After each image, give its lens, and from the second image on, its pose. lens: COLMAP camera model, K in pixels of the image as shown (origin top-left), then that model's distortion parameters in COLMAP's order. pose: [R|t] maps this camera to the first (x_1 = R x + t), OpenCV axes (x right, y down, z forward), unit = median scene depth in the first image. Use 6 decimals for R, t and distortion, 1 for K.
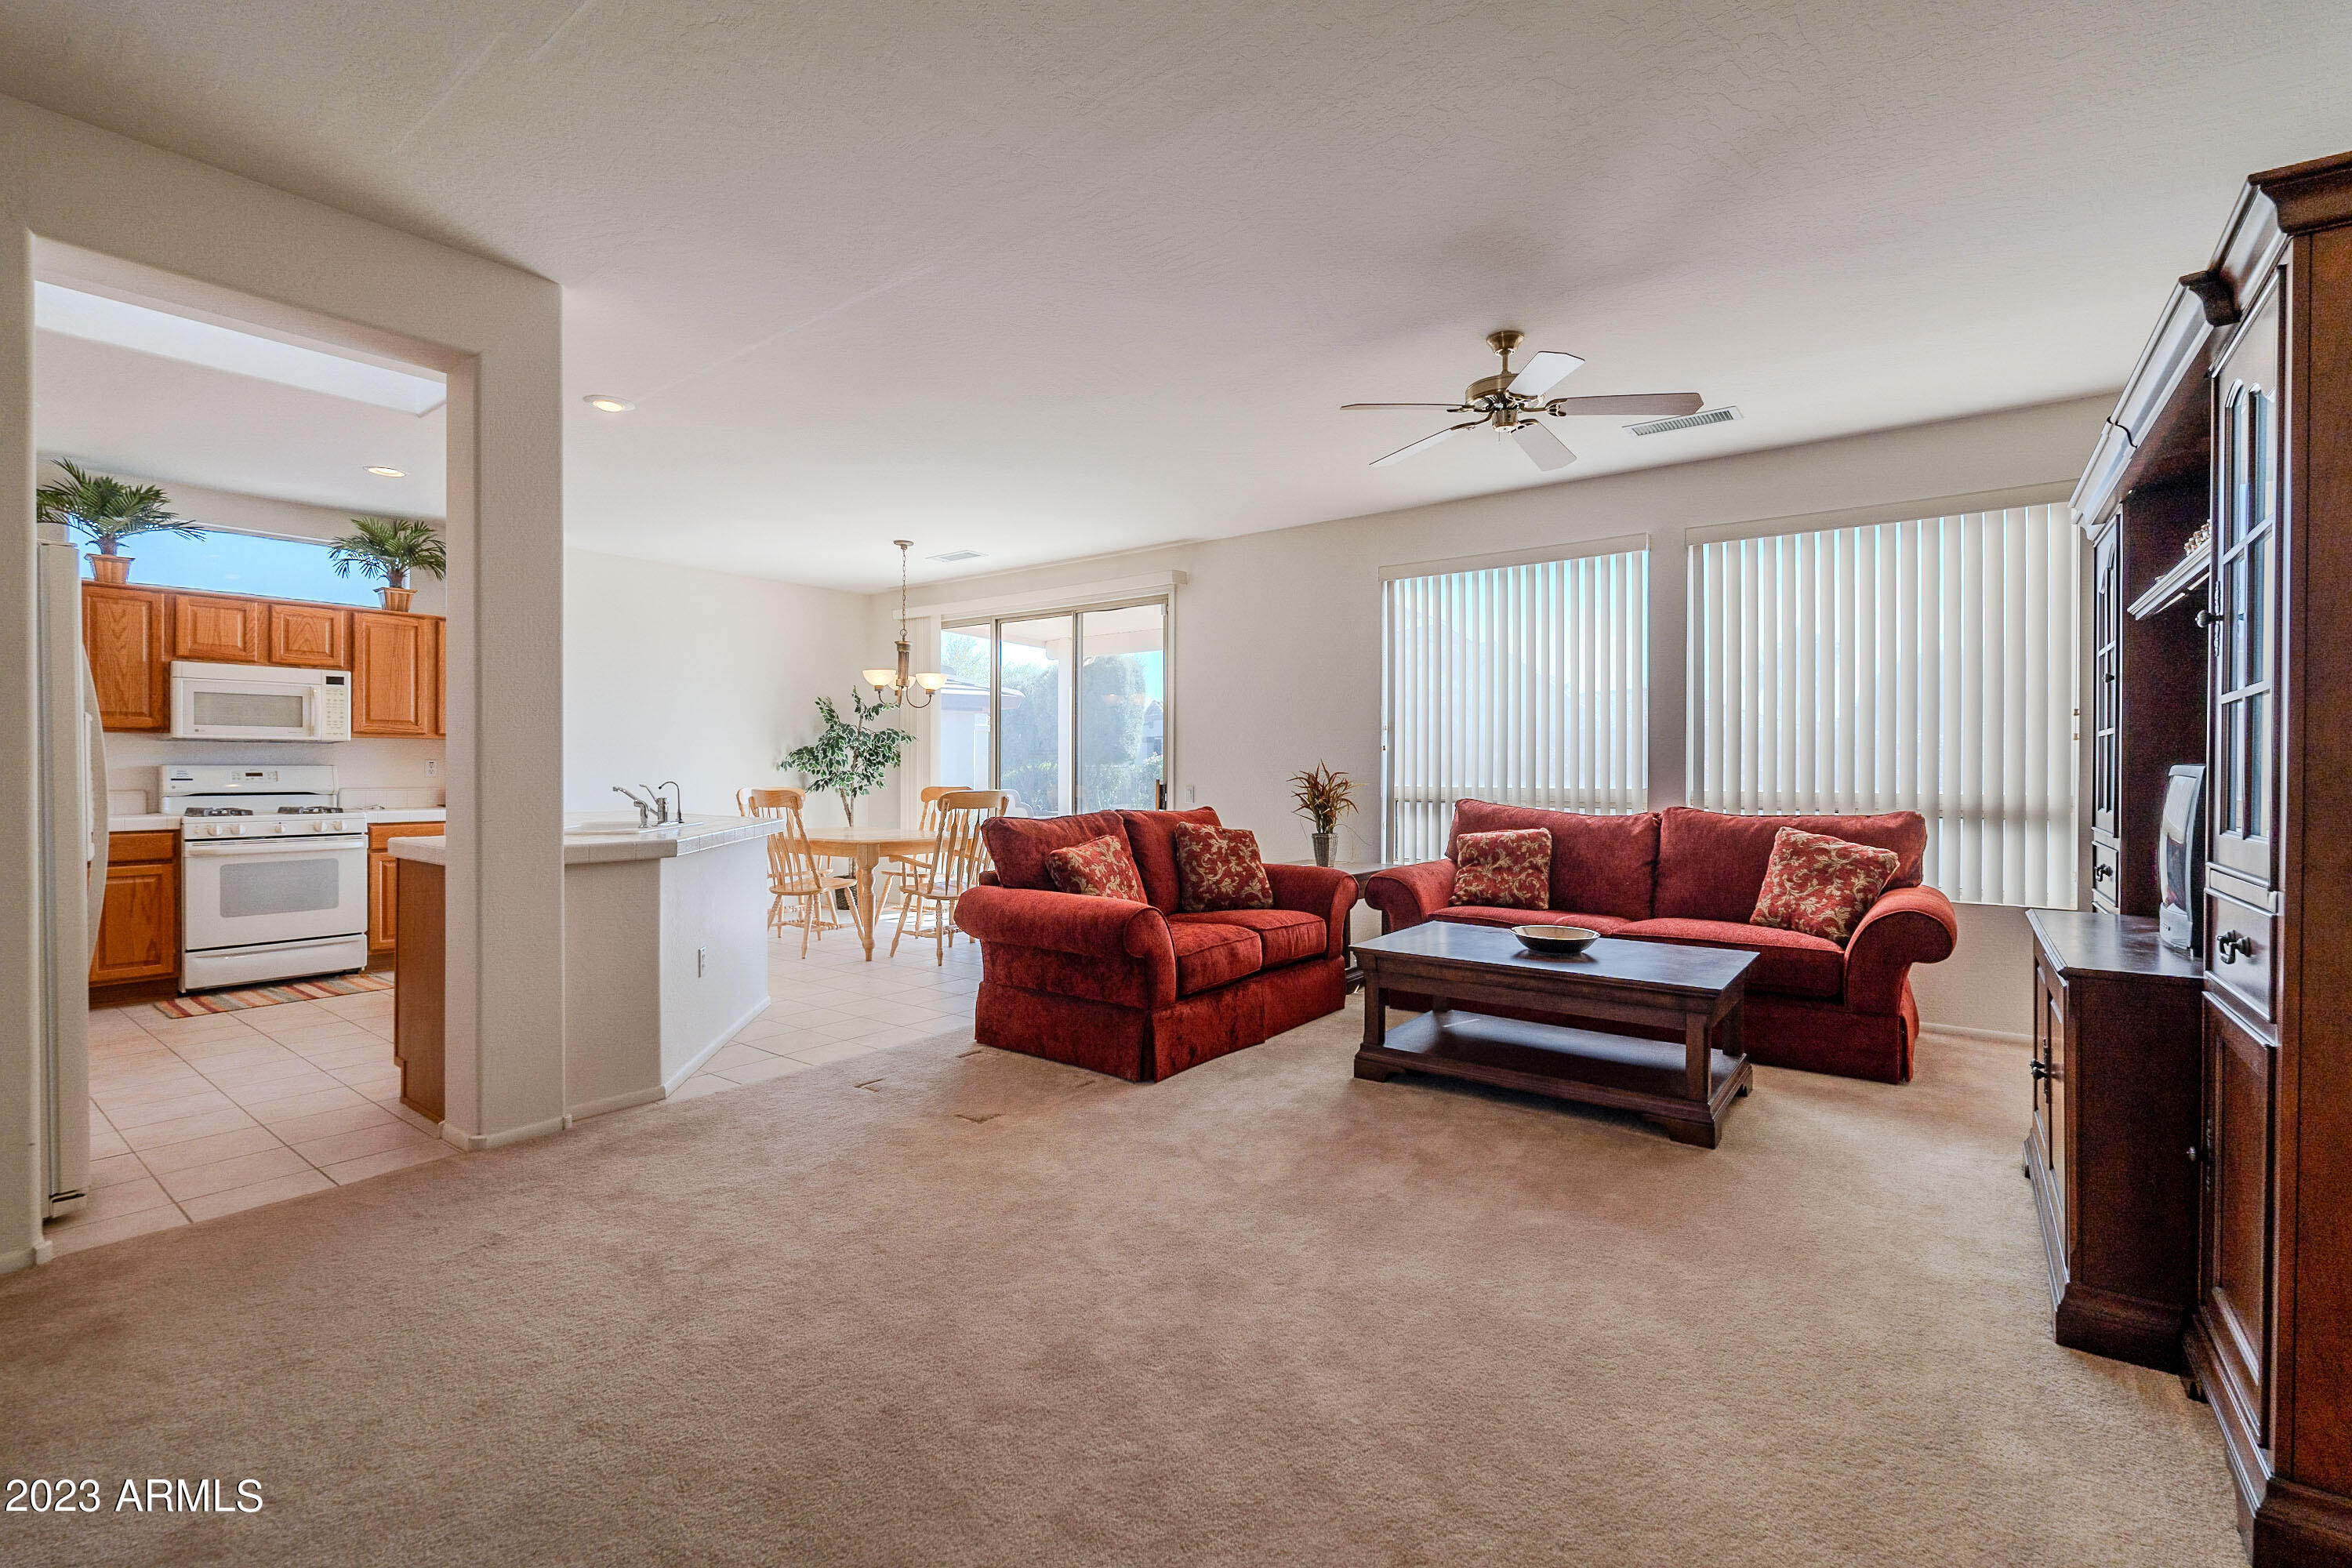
lens RADIAL K [[1047.5, 0, 1182.7], [0, 1047.5, 765.6], [0, 0, 1]] dist [-0.004509, 0.001518]
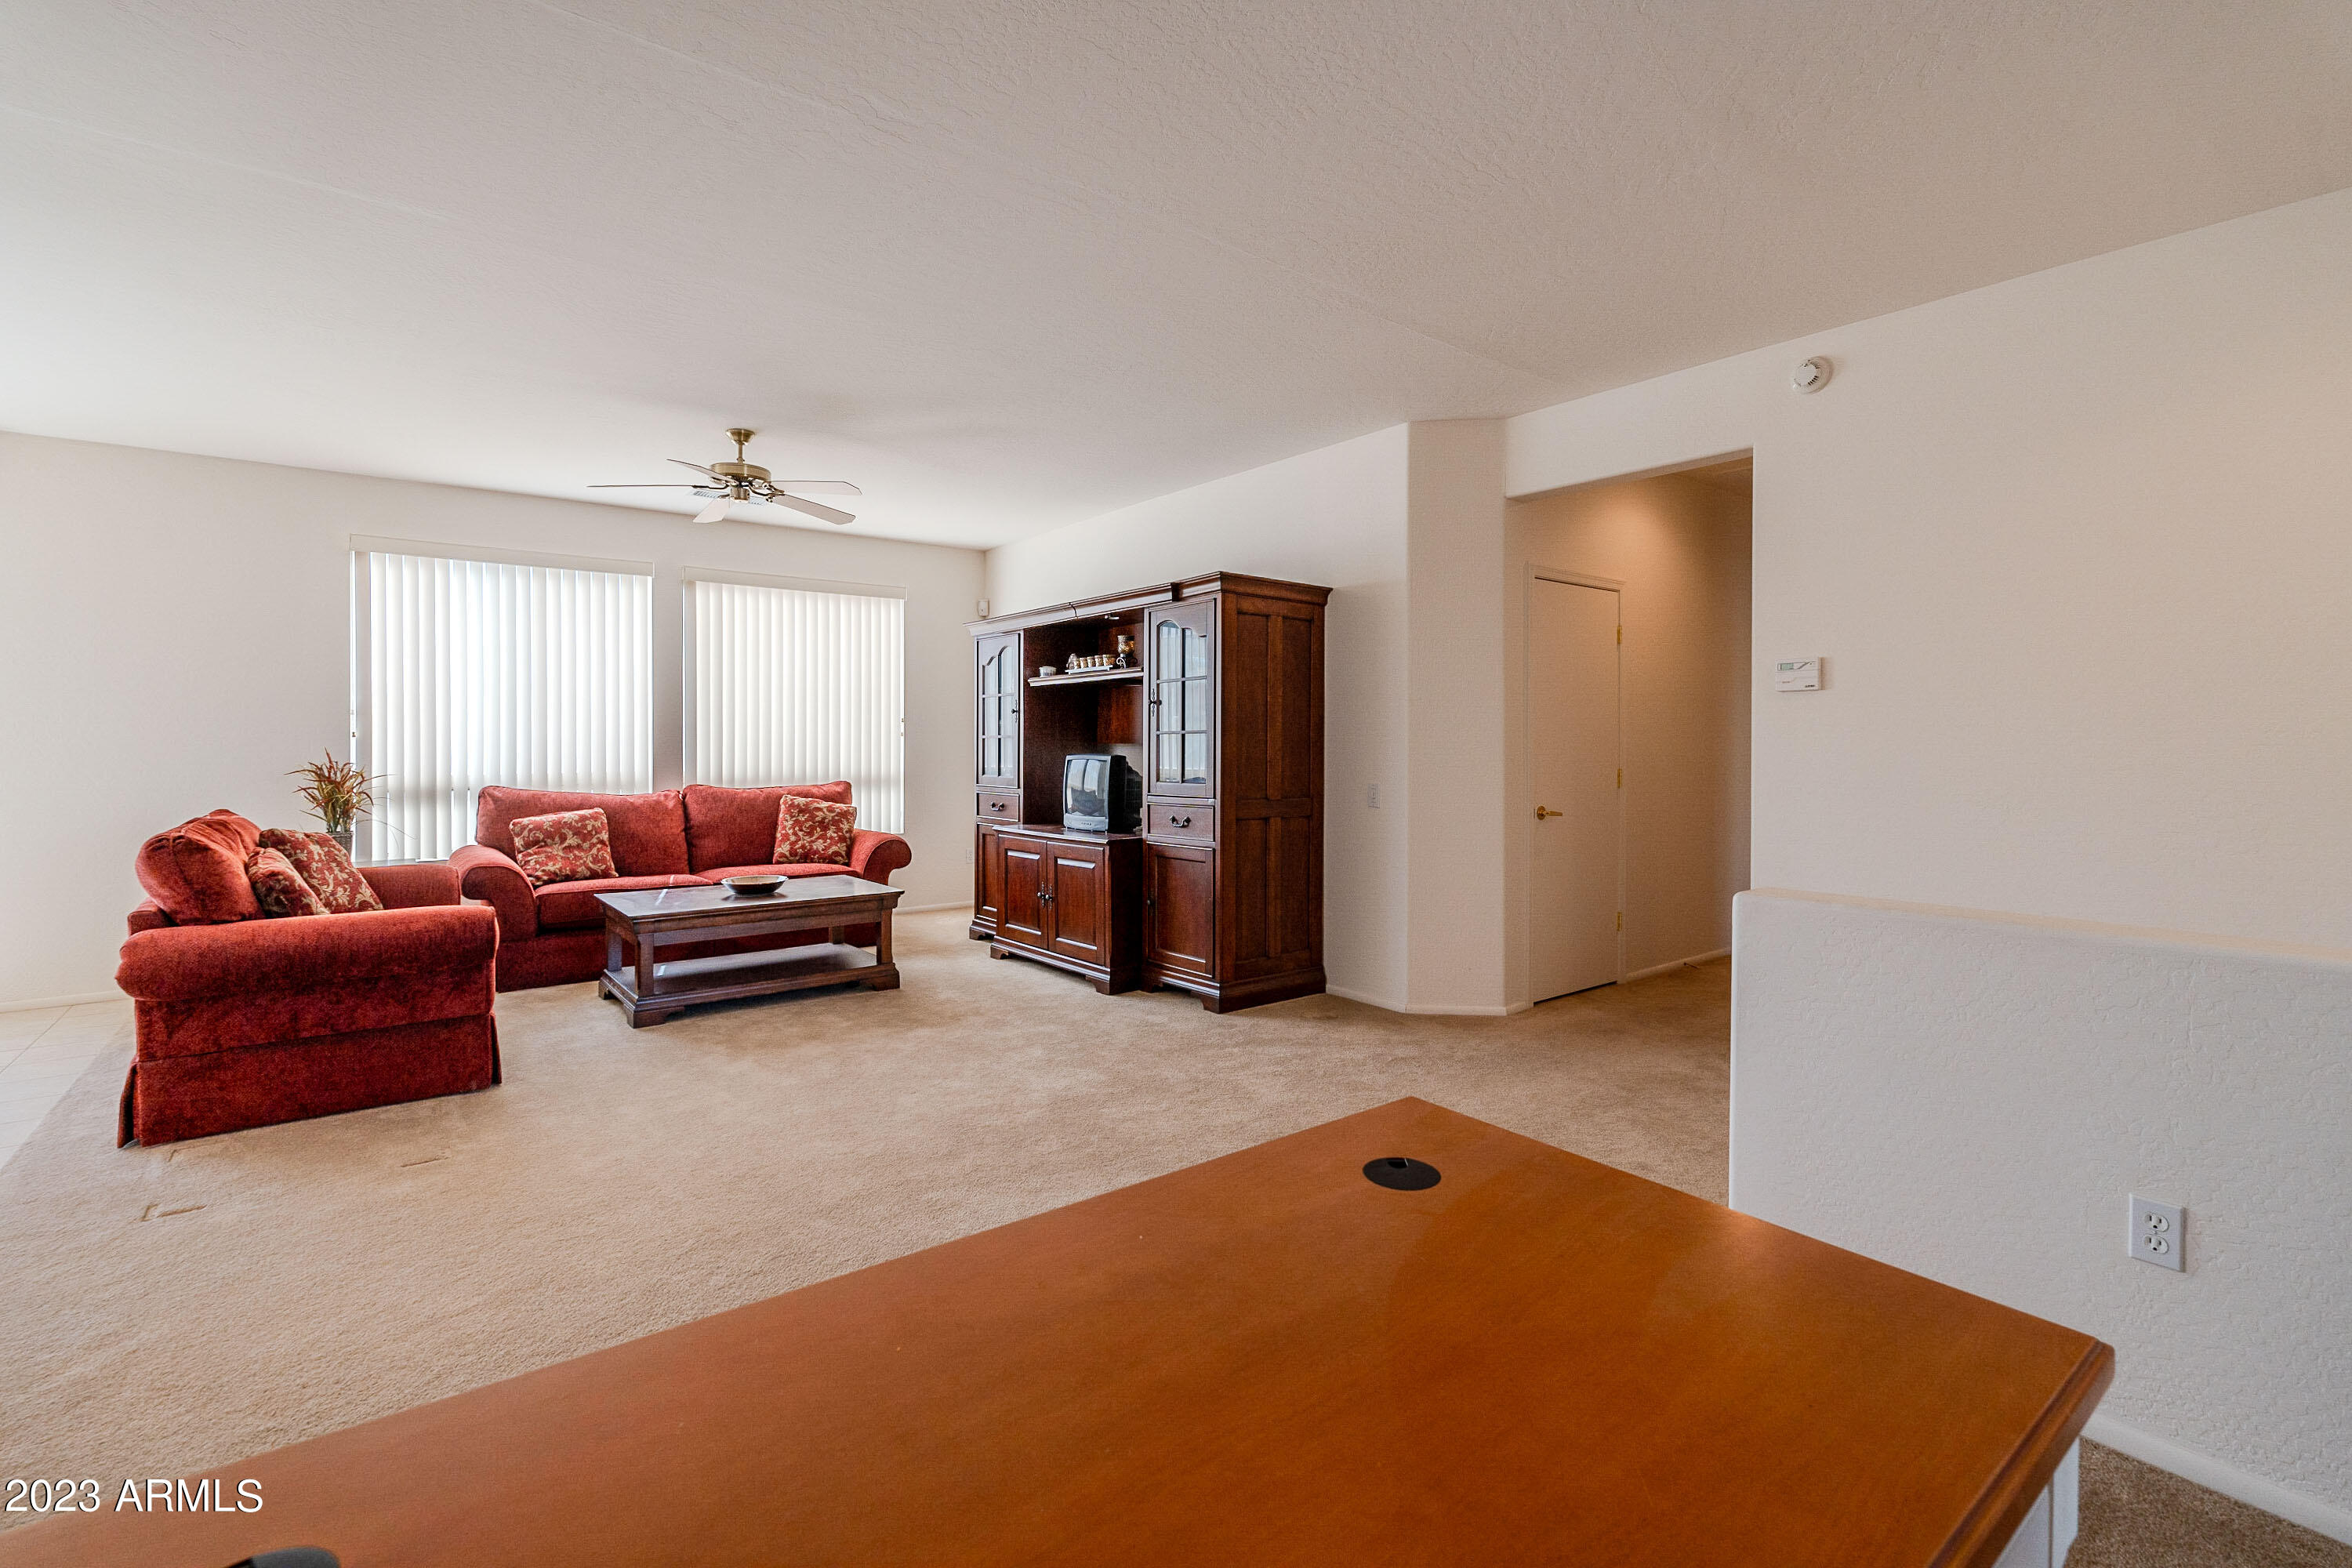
lens RADIAL K [[1047.5, 0, 1154.3], [0, 1047.5, 748.7], [0, 0, 1]] dist [-0.004509, 0.001518]
pose [[0.261636, -0.008149, 0.965132, -0.606461], [-0.001848, 0.999958, 0.008944, -0.017141], [-0.965165, -0.004123, 0.261610, 0.110264]]
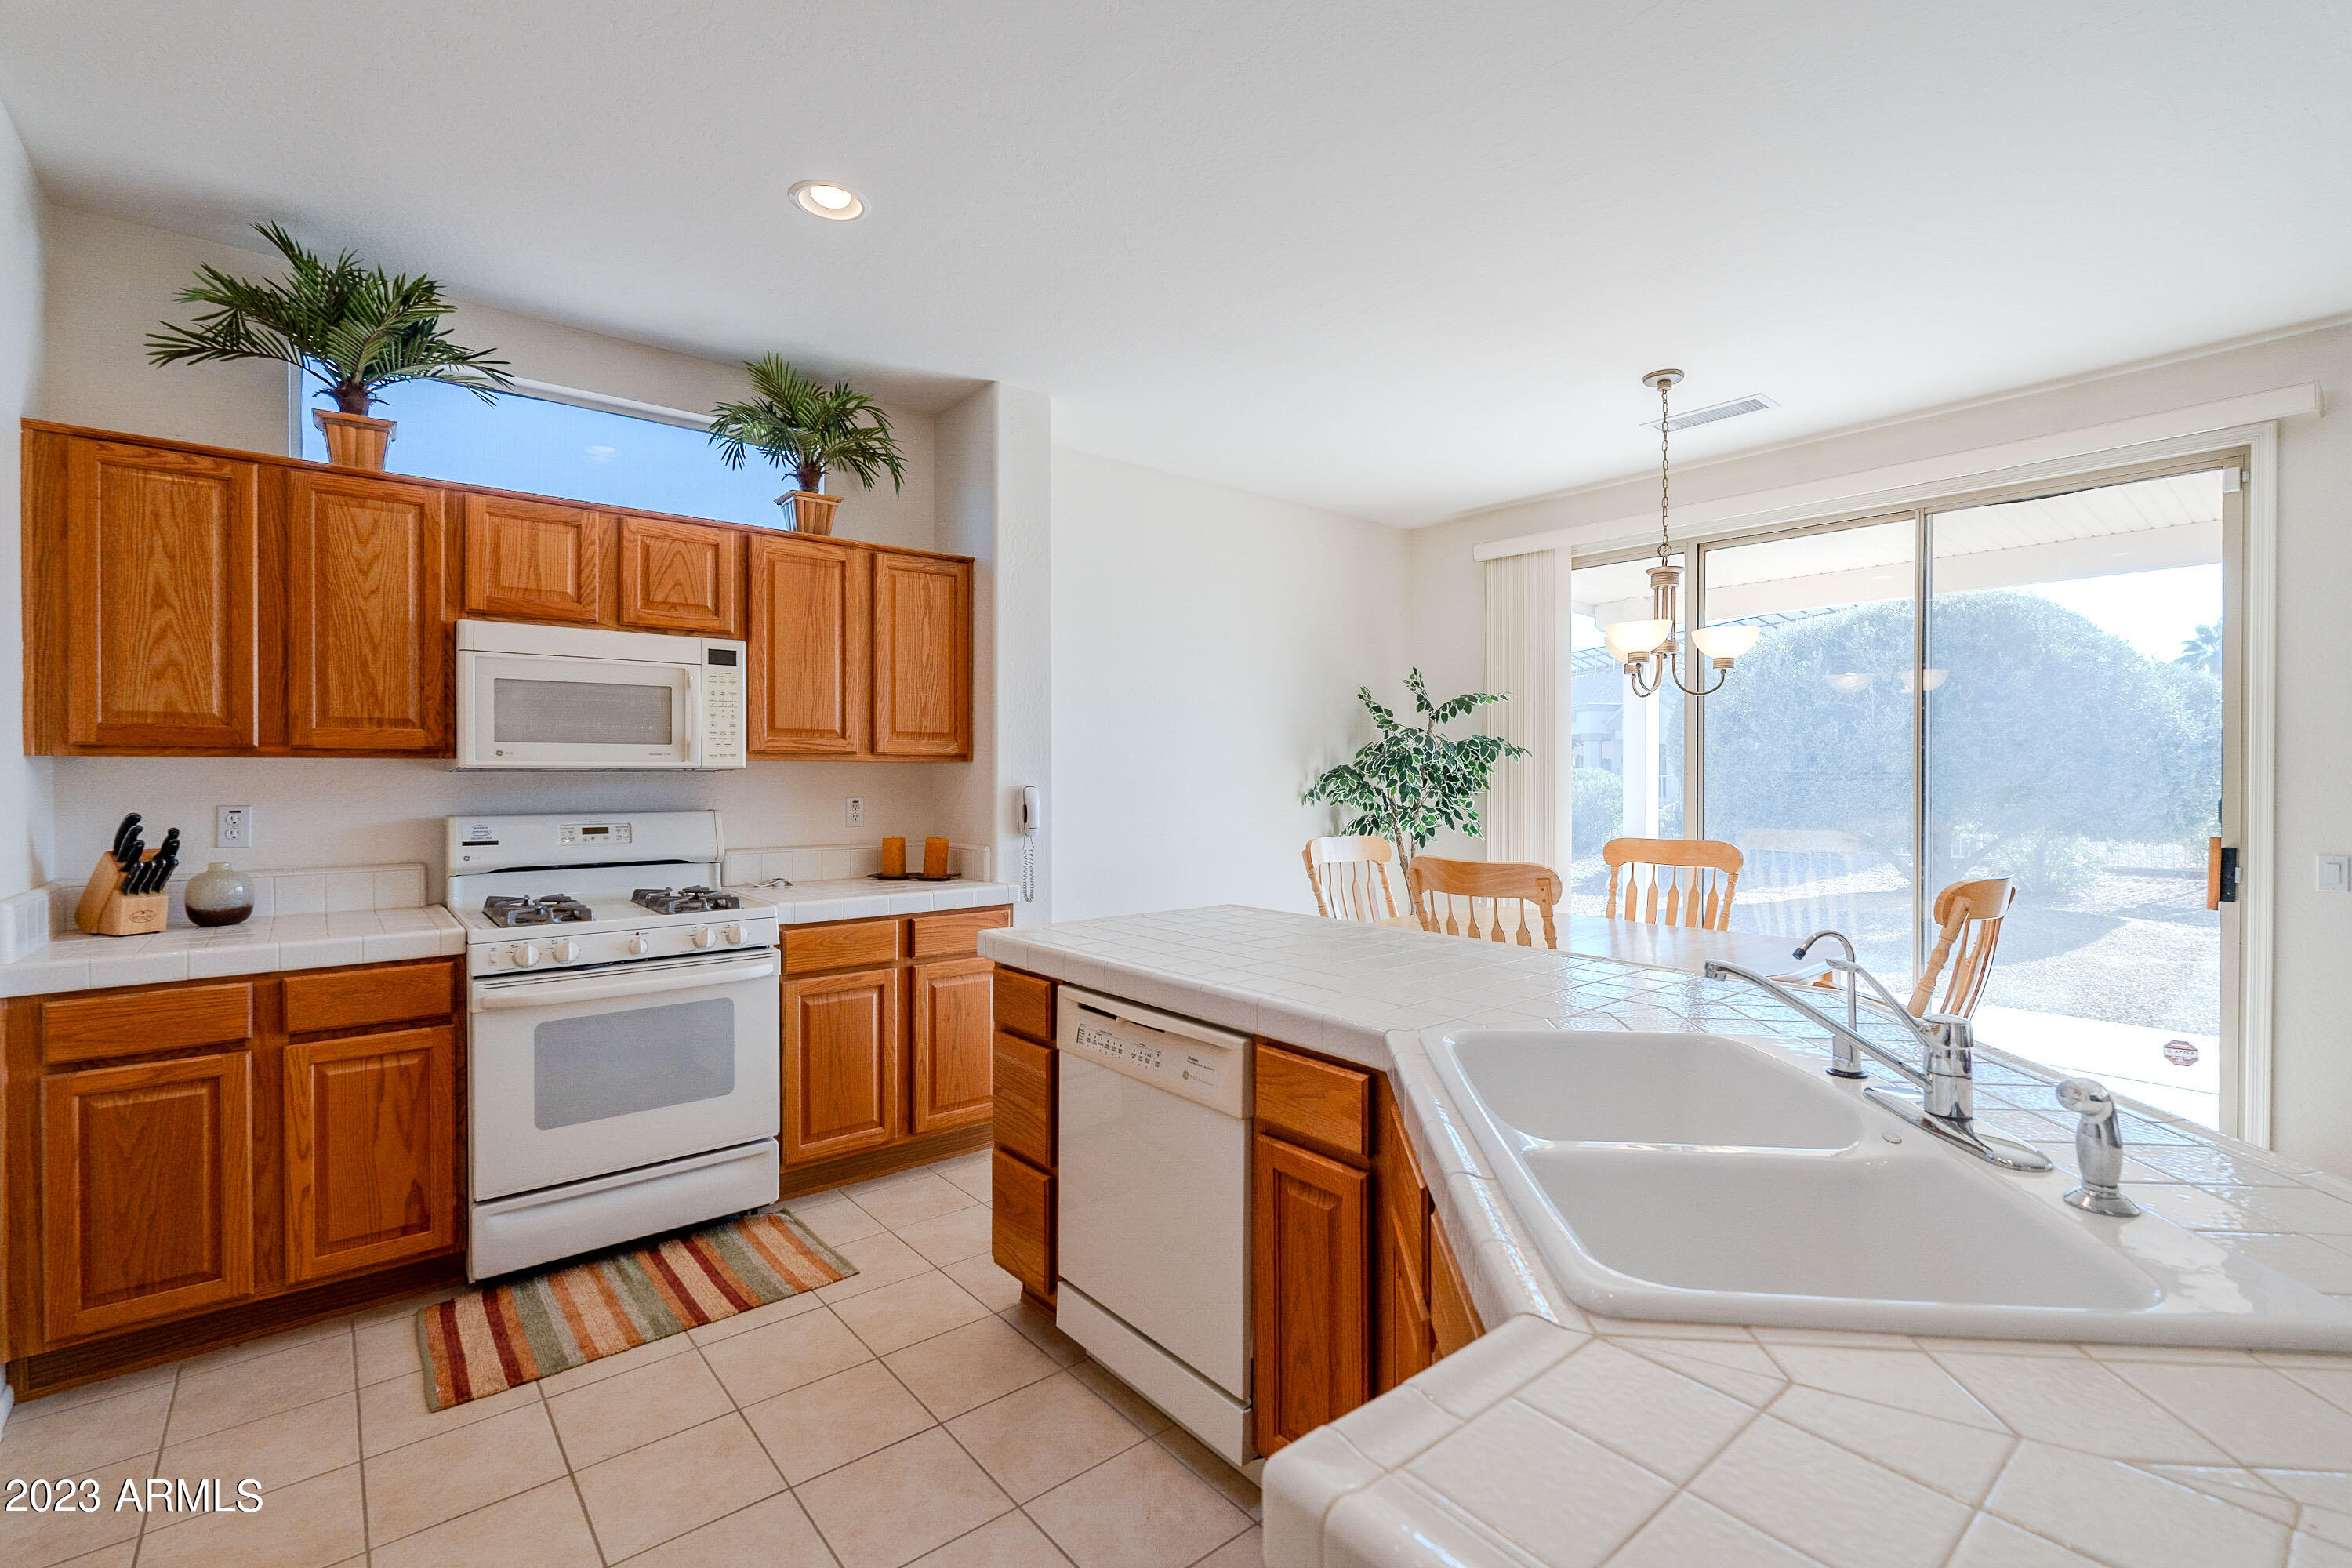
lens RADIAL K [[1047.5, 0, 1183.1], [0, 1047.5, 771.2], [0, 0, 1]] dist [-0.004509, 0.001518]
pose [[0.974728, -0.001574, -0.223389, -0.530550], [0.002019, 0.999996, 0.001761, -0.026498], [0.223385, -0.002167, 0.974728, 0.608818]]
